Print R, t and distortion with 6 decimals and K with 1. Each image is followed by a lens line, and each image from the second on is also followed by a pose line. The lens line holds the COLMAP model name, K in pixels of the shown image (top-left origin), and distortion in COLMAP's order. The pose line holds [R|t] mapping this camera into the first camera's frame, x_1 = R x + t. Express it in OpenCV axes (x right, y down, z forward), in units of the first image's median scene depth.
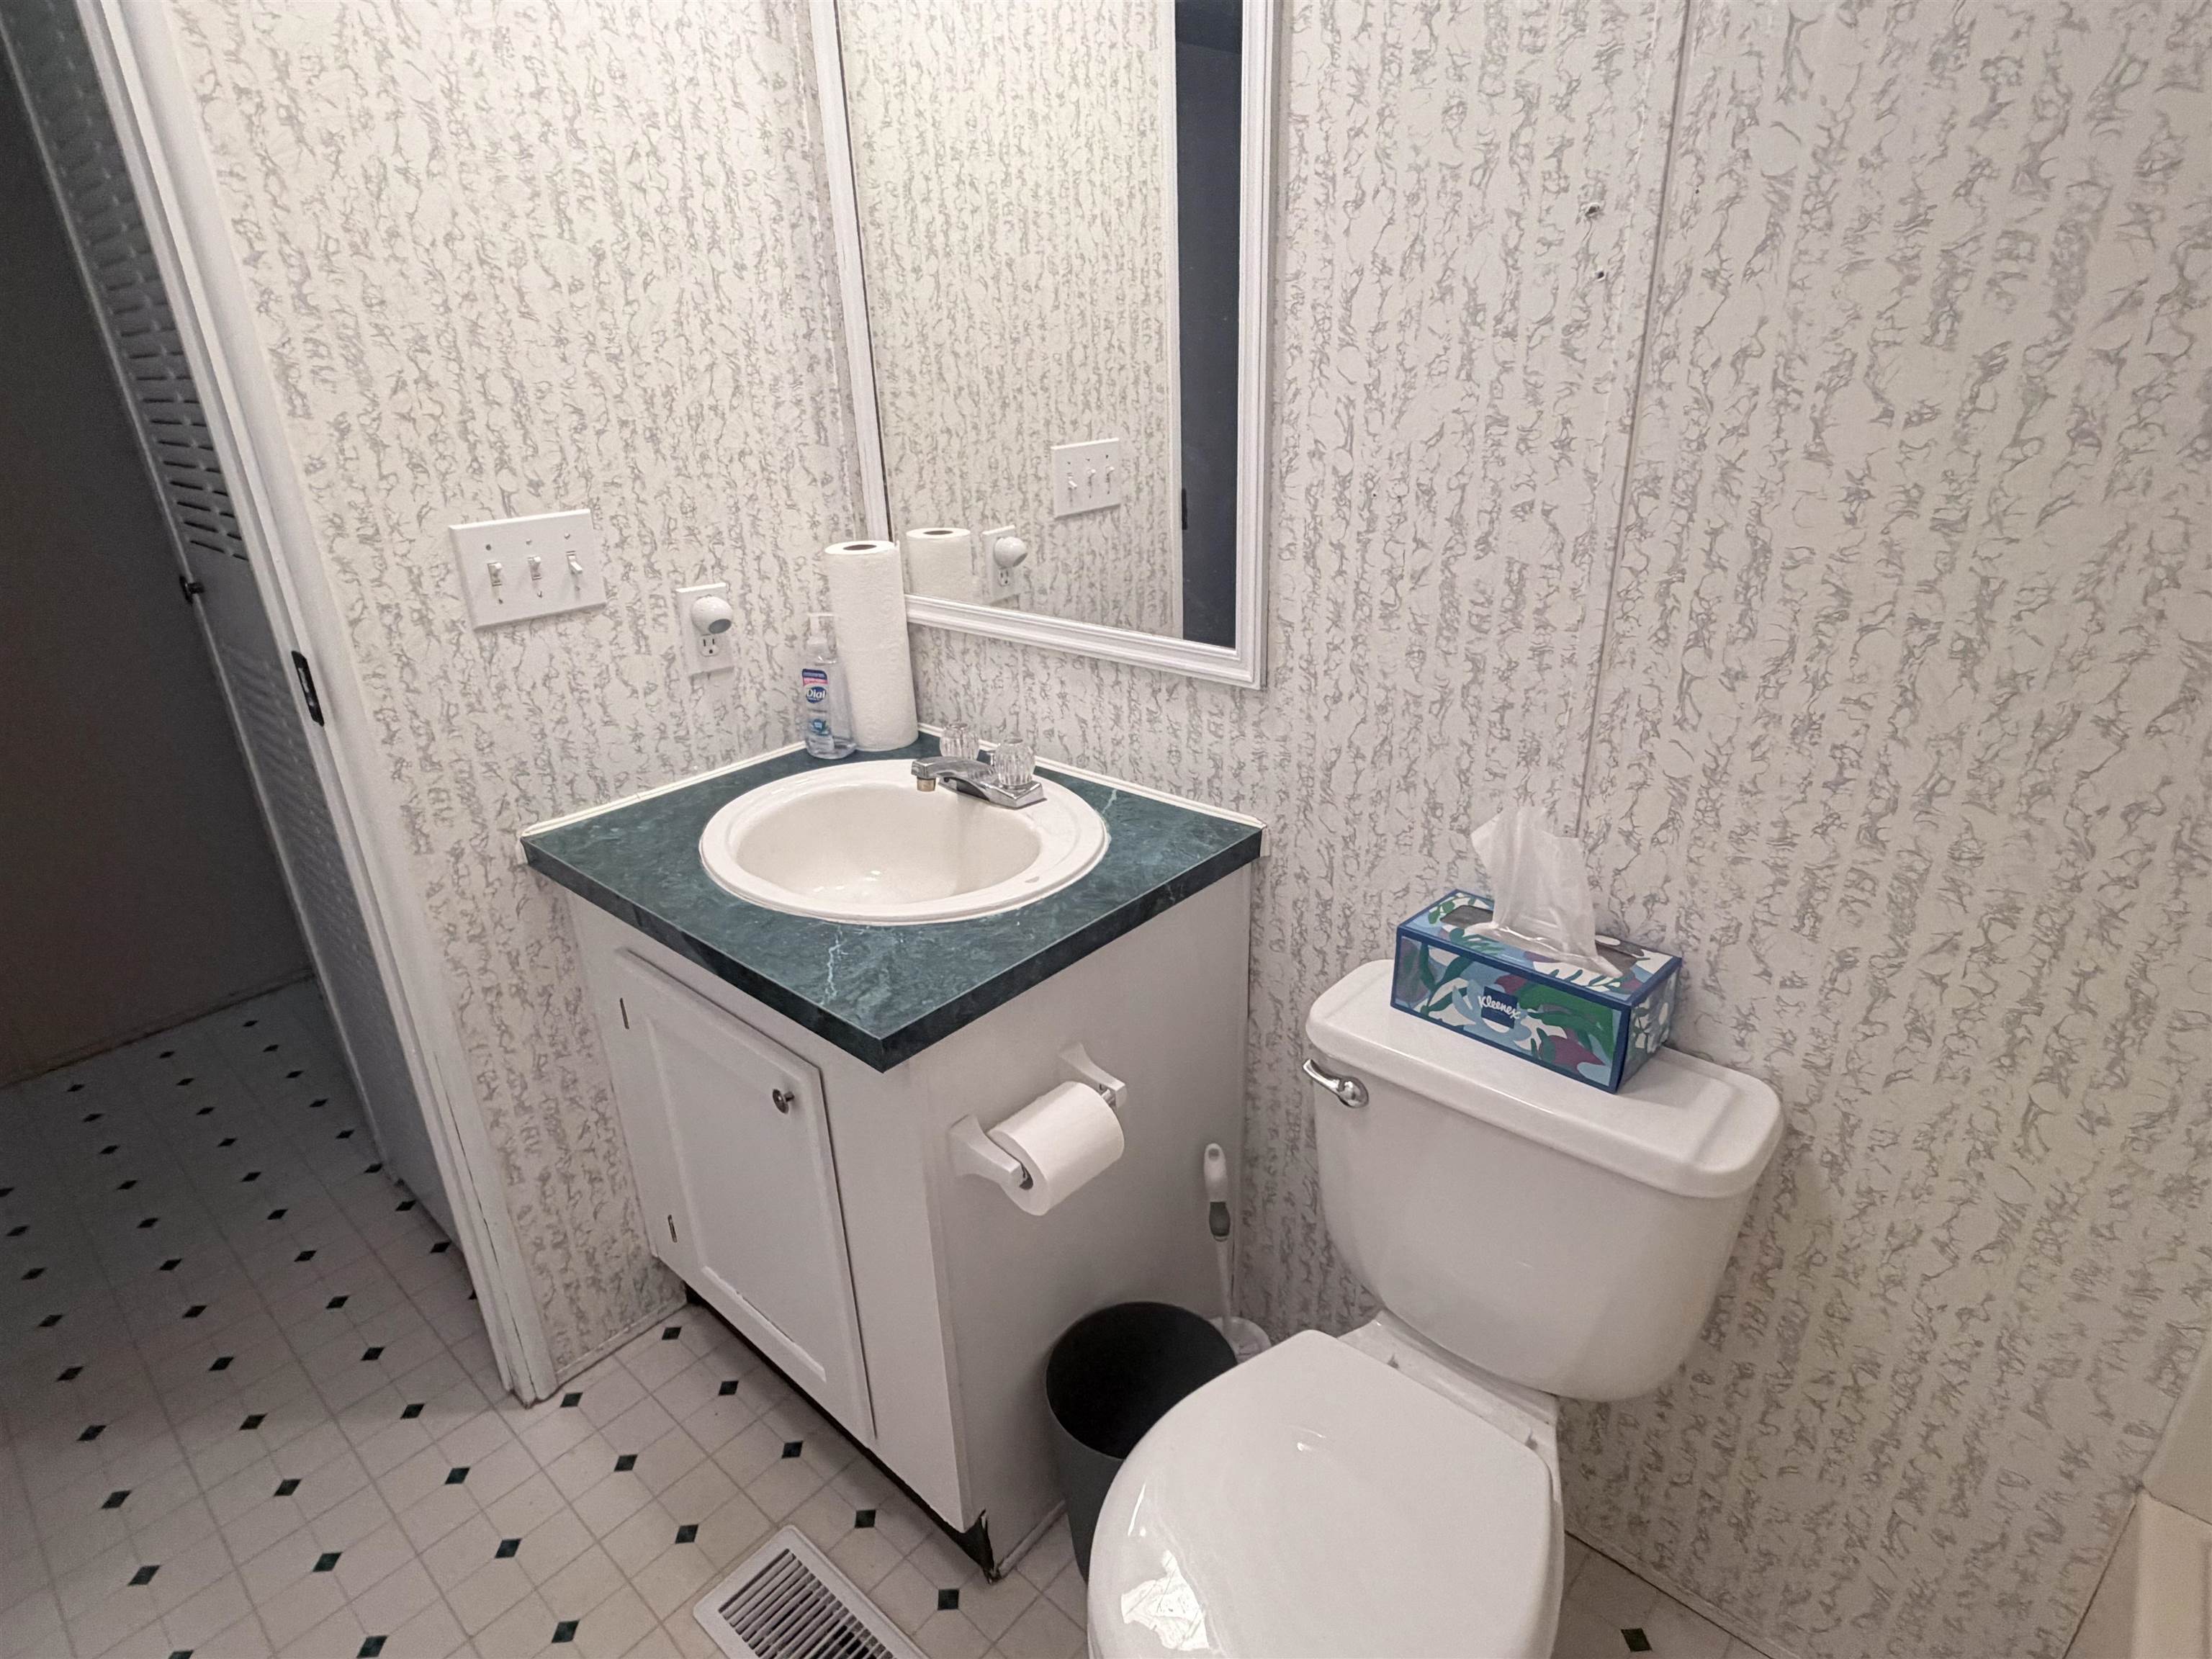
lens RADIAL K [[1156.3, 0, 1108.4], [0, 1156.3, 819.7], [0, 0, 1]] dist [0.006417, 0.000467]
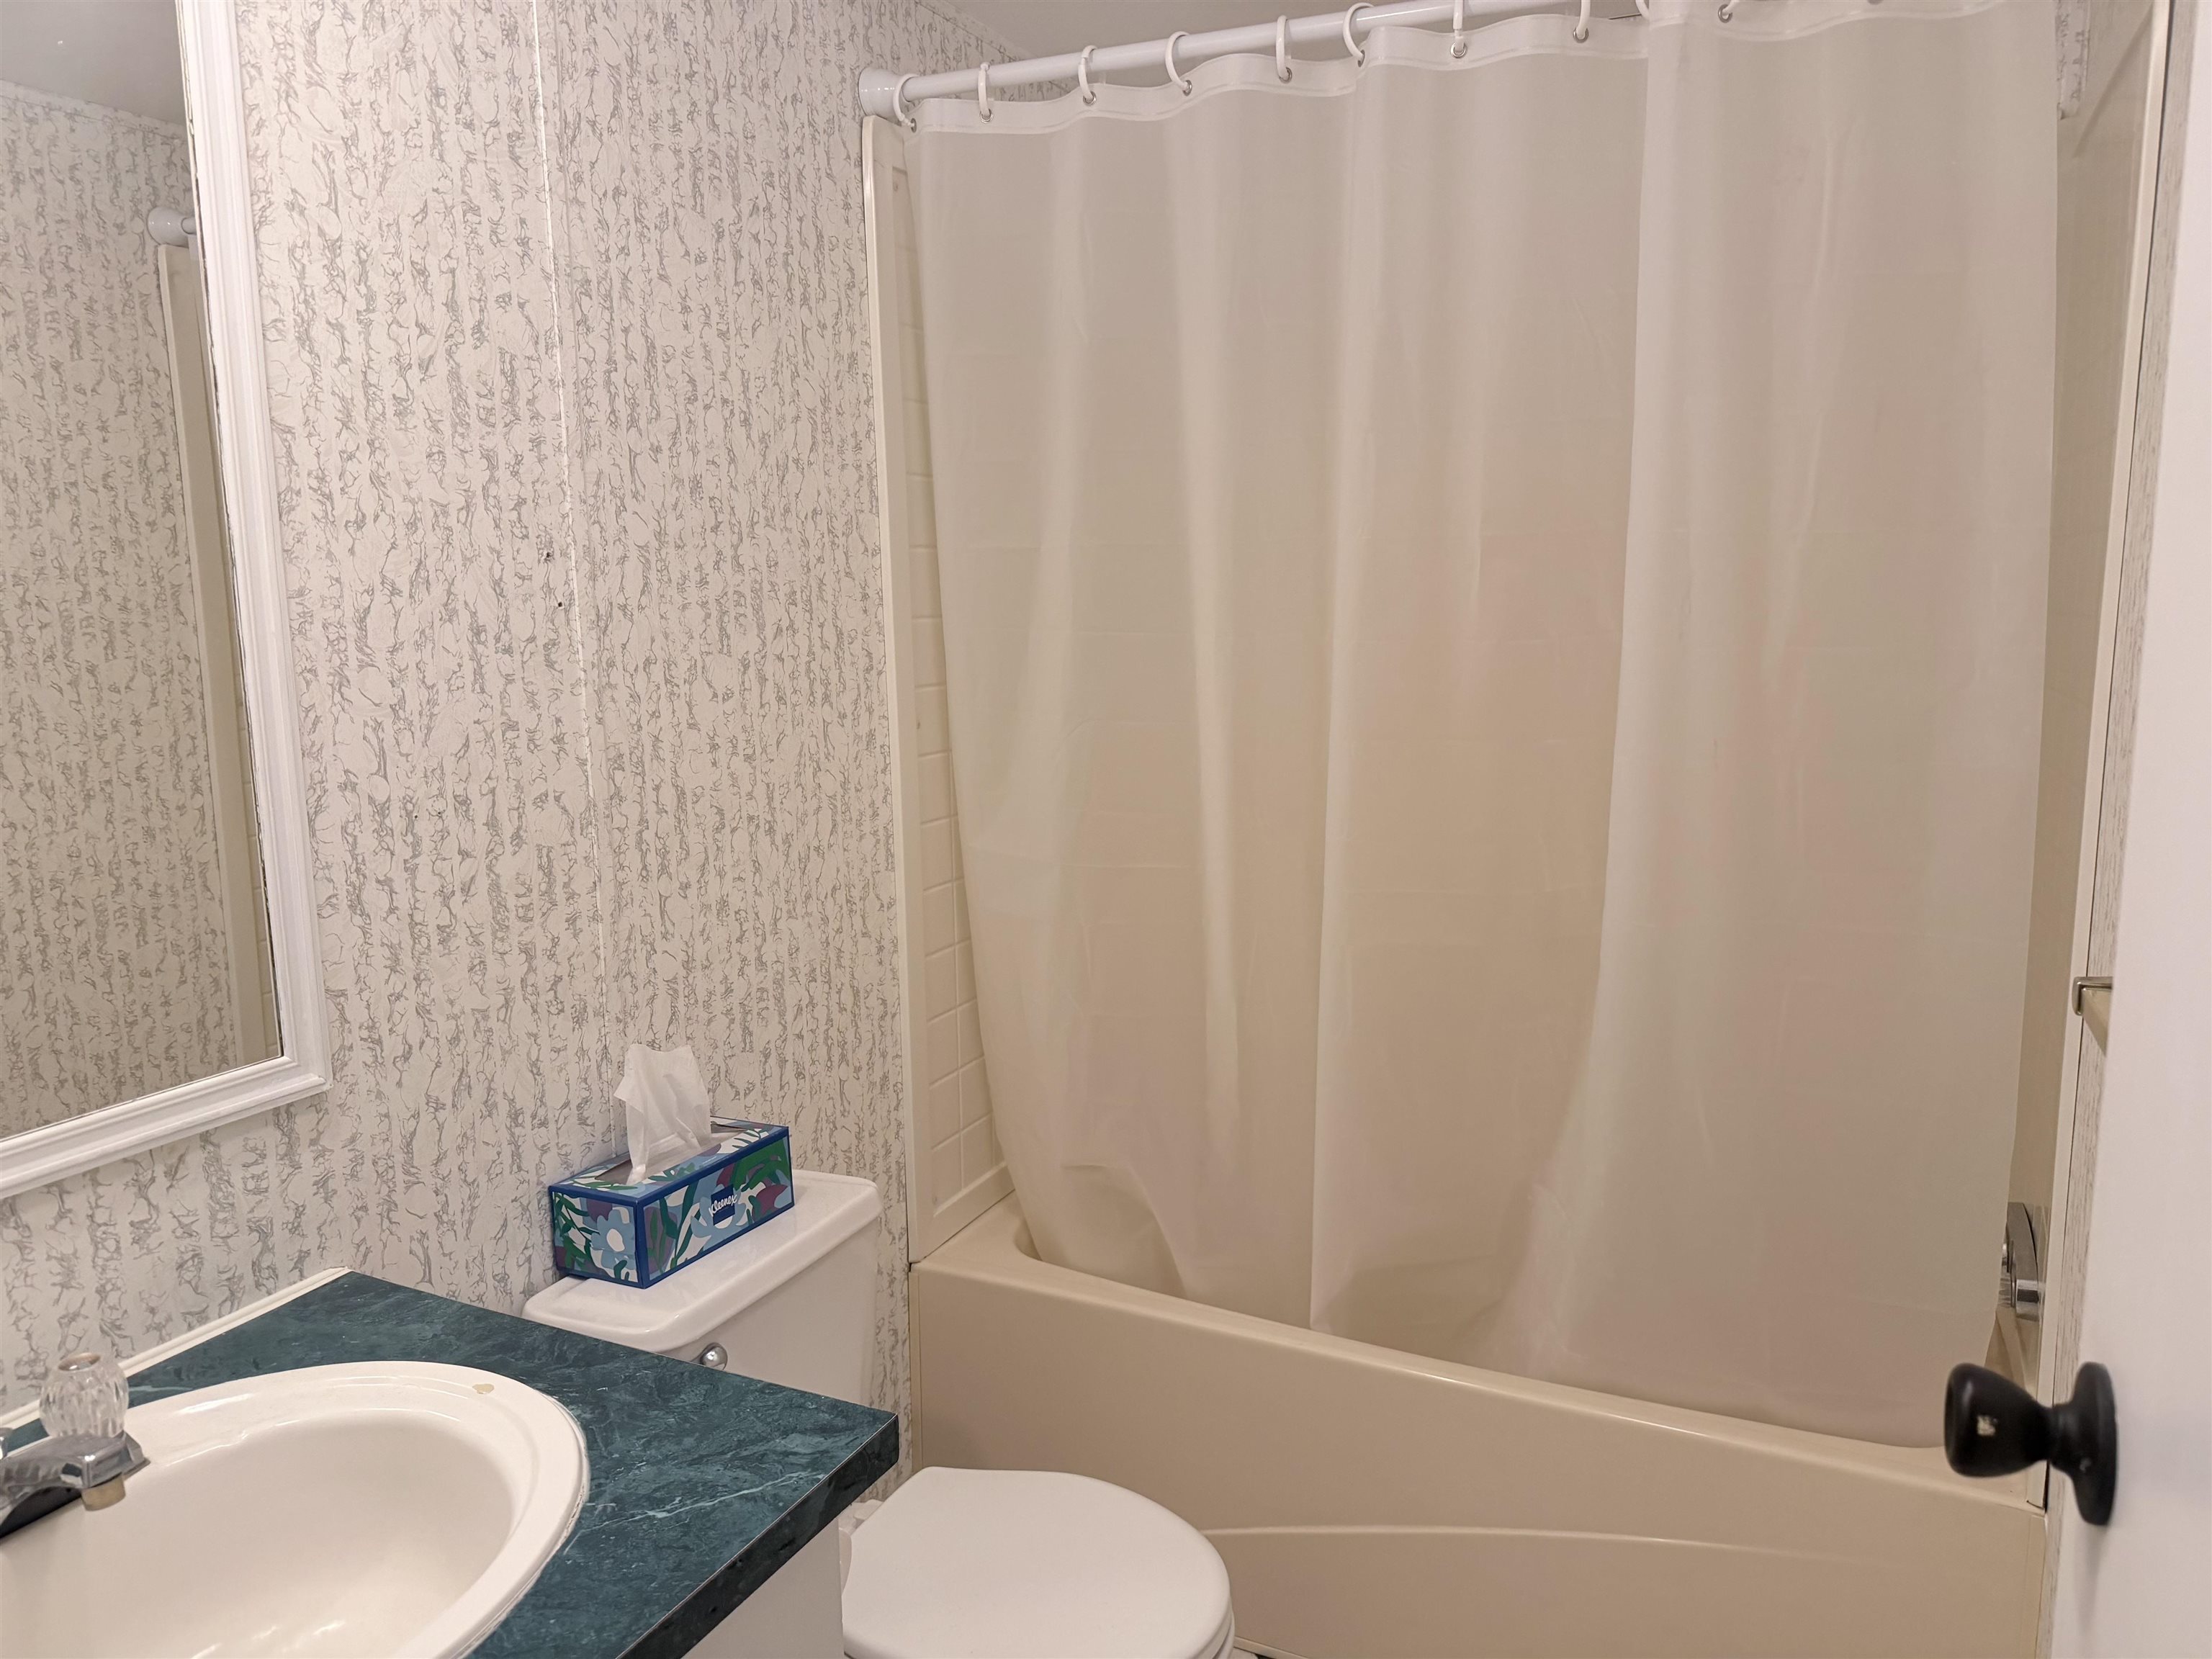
lens RADIAL K [[1563.5, 0, 1109.3], [0, 1563.5, 832.4], [0, 0, 1]] dist [-0.005131, -0.007172]
pose [[-0.275308, -0.121794, 0.953610, -1.167408], [0.382773, 0.896037, 0.224948, -0.358990], [-0.881867, 0.426946, -0.200066, 0.819080]]
